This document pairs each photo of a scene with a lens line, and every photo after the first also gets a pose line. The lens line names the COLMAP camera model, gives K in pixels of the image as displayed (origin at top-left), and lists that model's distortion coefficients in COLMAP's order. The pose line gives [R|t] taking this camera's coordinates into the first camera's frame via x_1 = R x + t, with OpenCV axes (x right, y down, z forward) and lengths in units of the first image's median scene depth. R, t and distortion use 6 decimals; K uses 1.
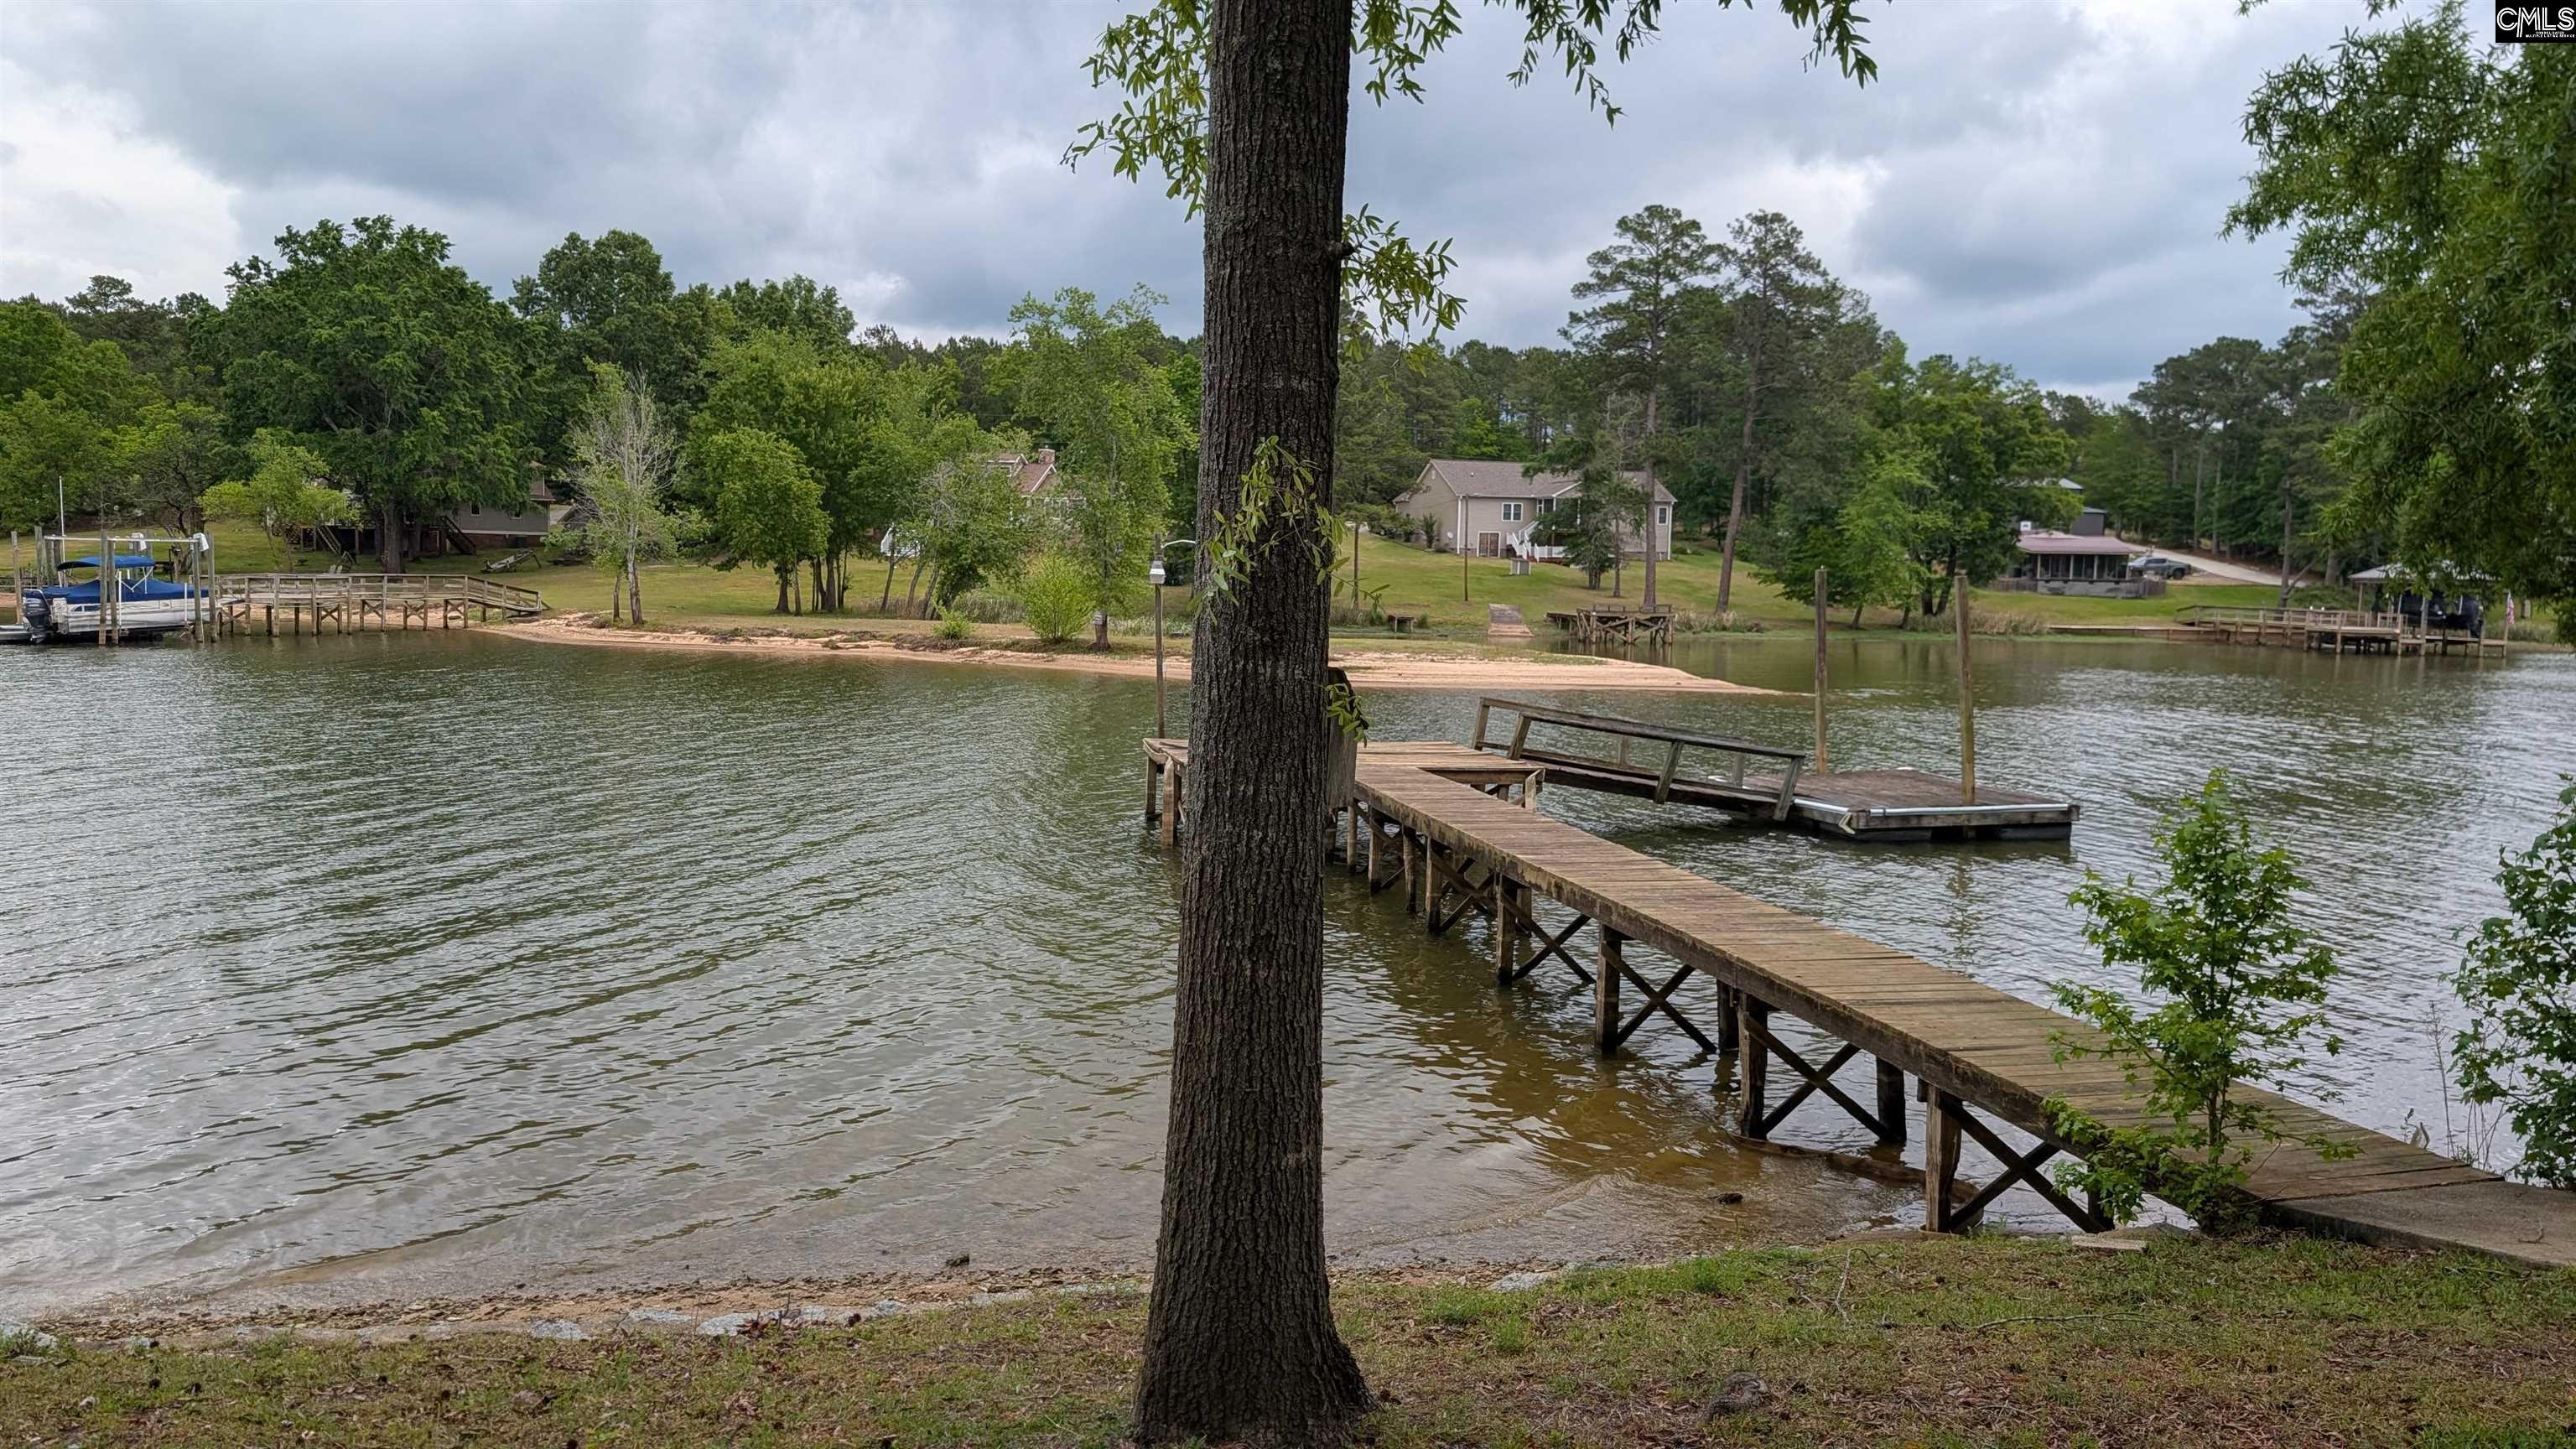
lens RADIAL K [[1892.7, 0, 1296.6], [0, 1892.7, 732.6], [0, 0, 1]] dist [0.013369, 0.008870]
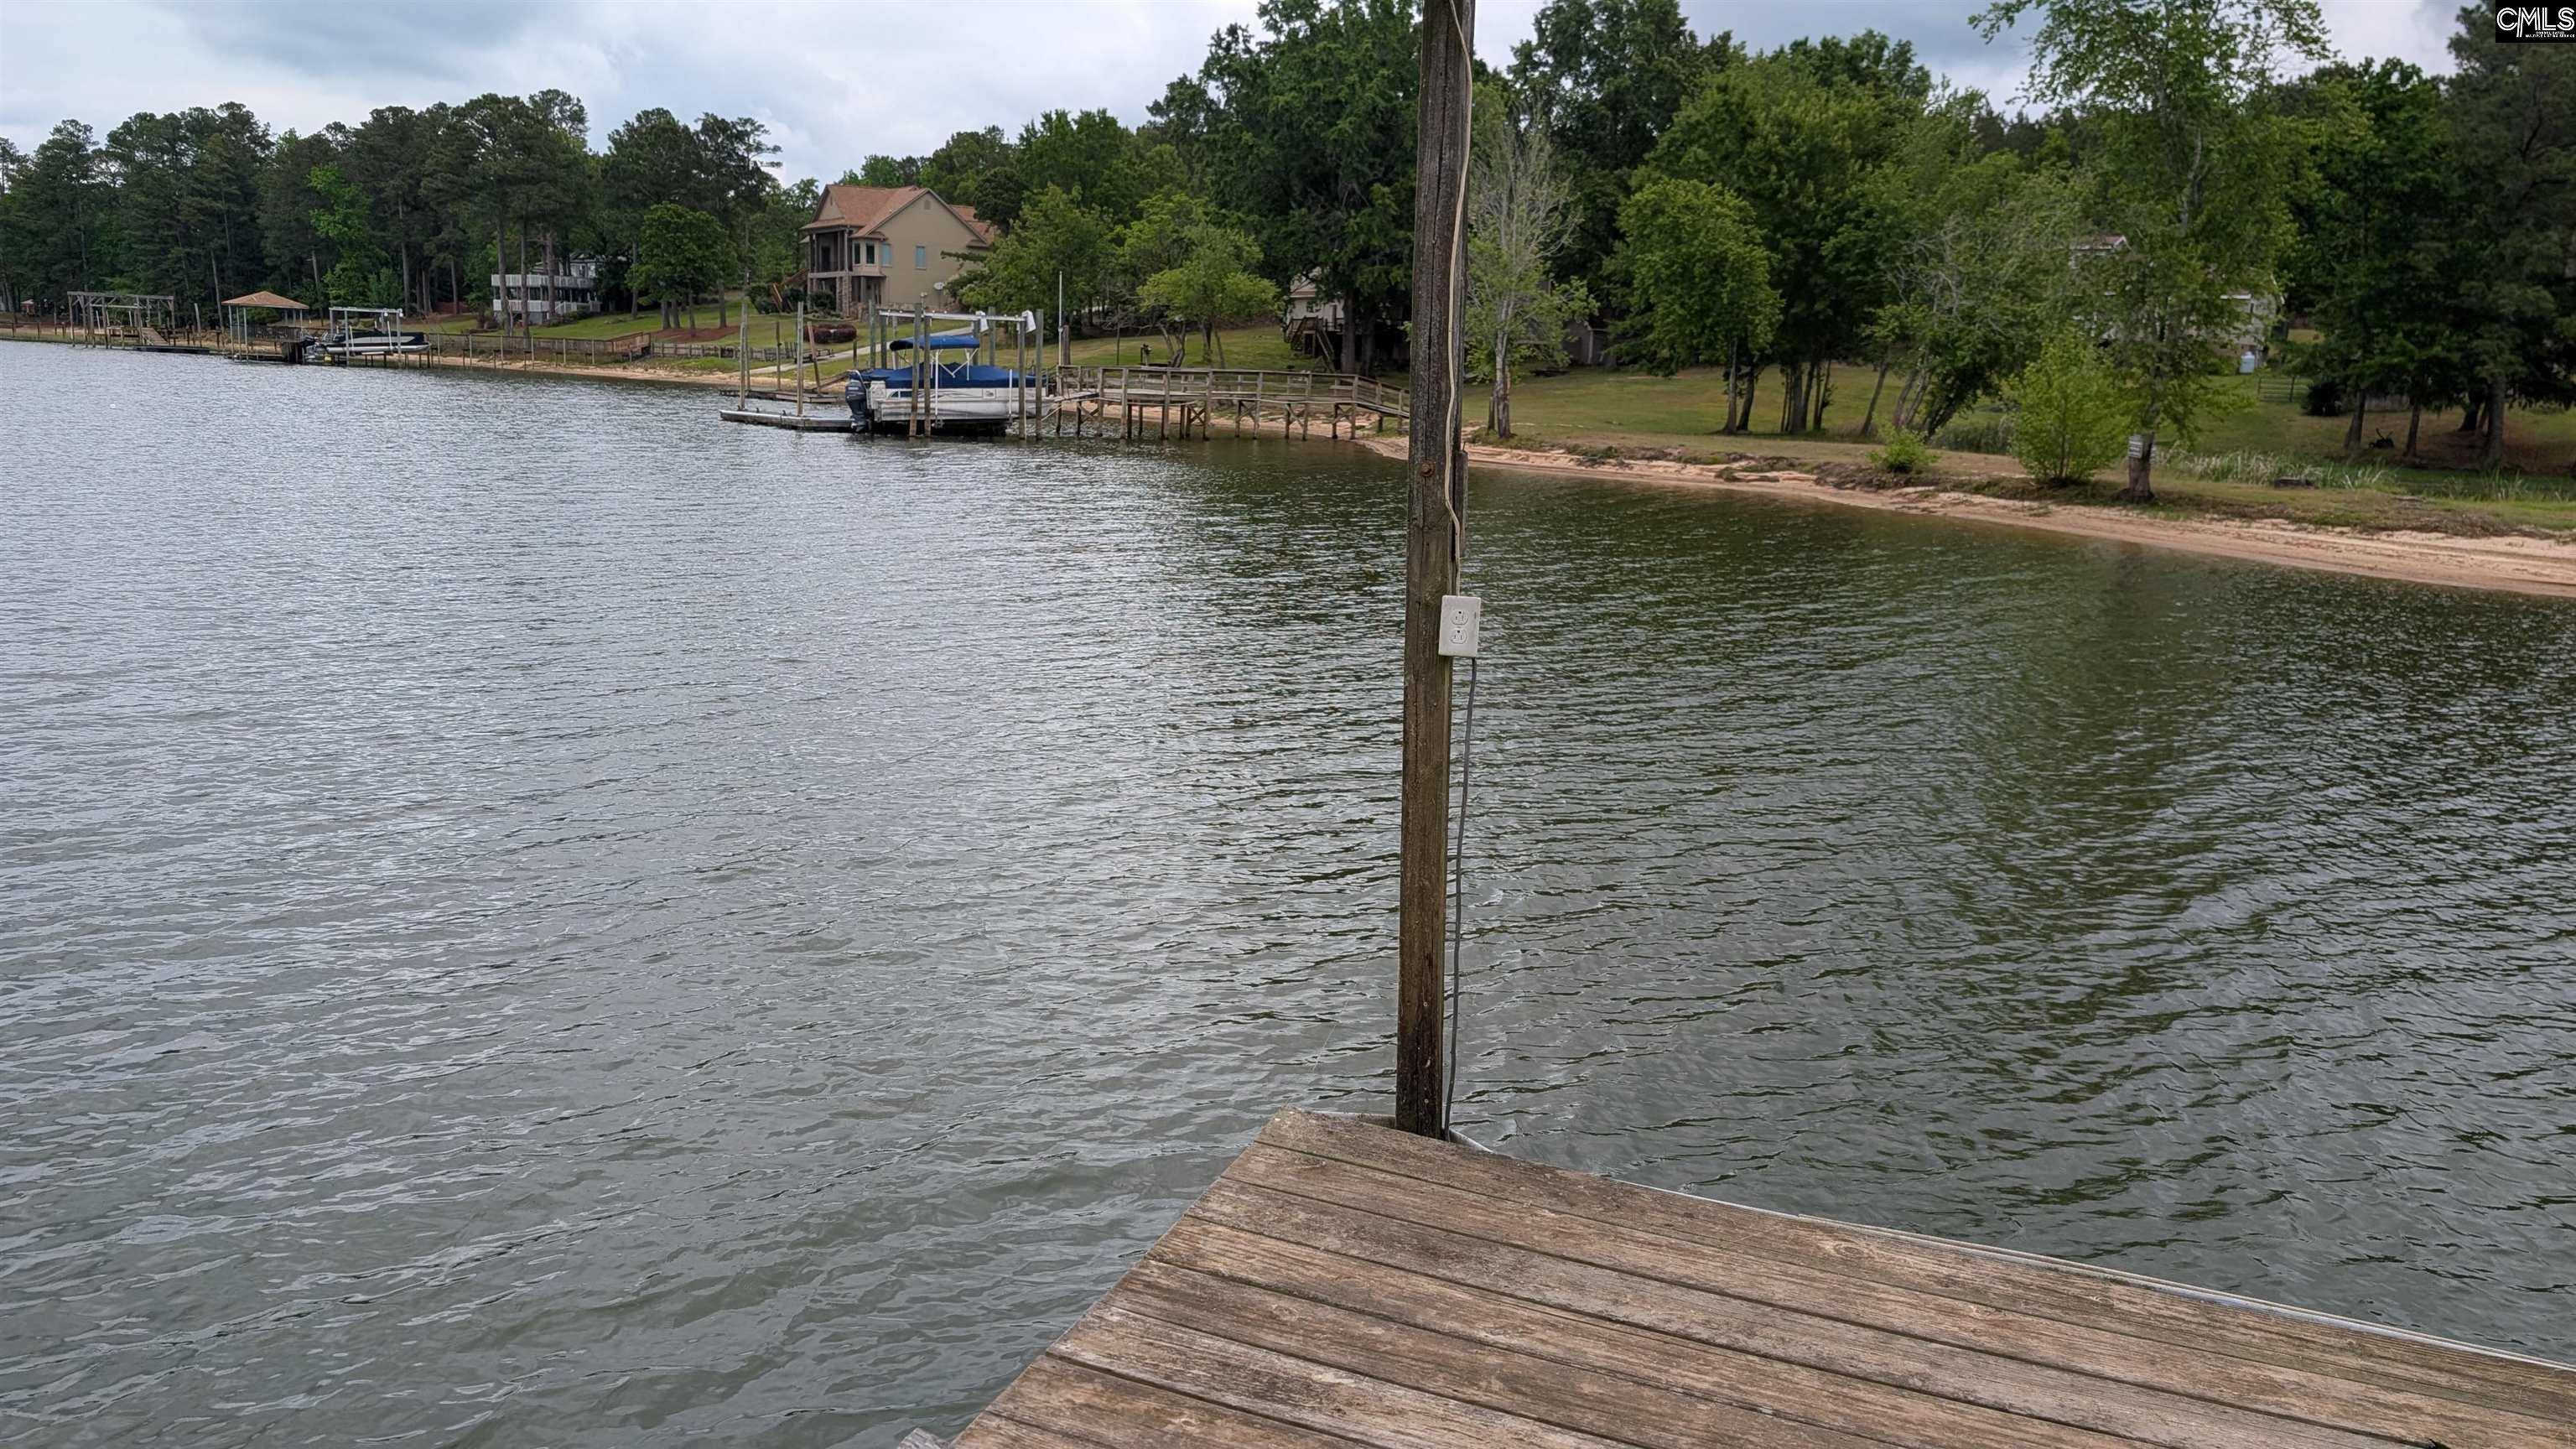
lens RADIAL K [[1892.7, 0, 1296.6], [0, 1892.7, 732.6], [0, 0, 1]] dist [0.013369, 0.008870]
pose [[0.841799, 0.116897, -0.526981, -0.002184], [-0.071965, 0.991858, 0.105062, -0.013972], [0.534972, -0.050517, 0.843358, 0.321630]]
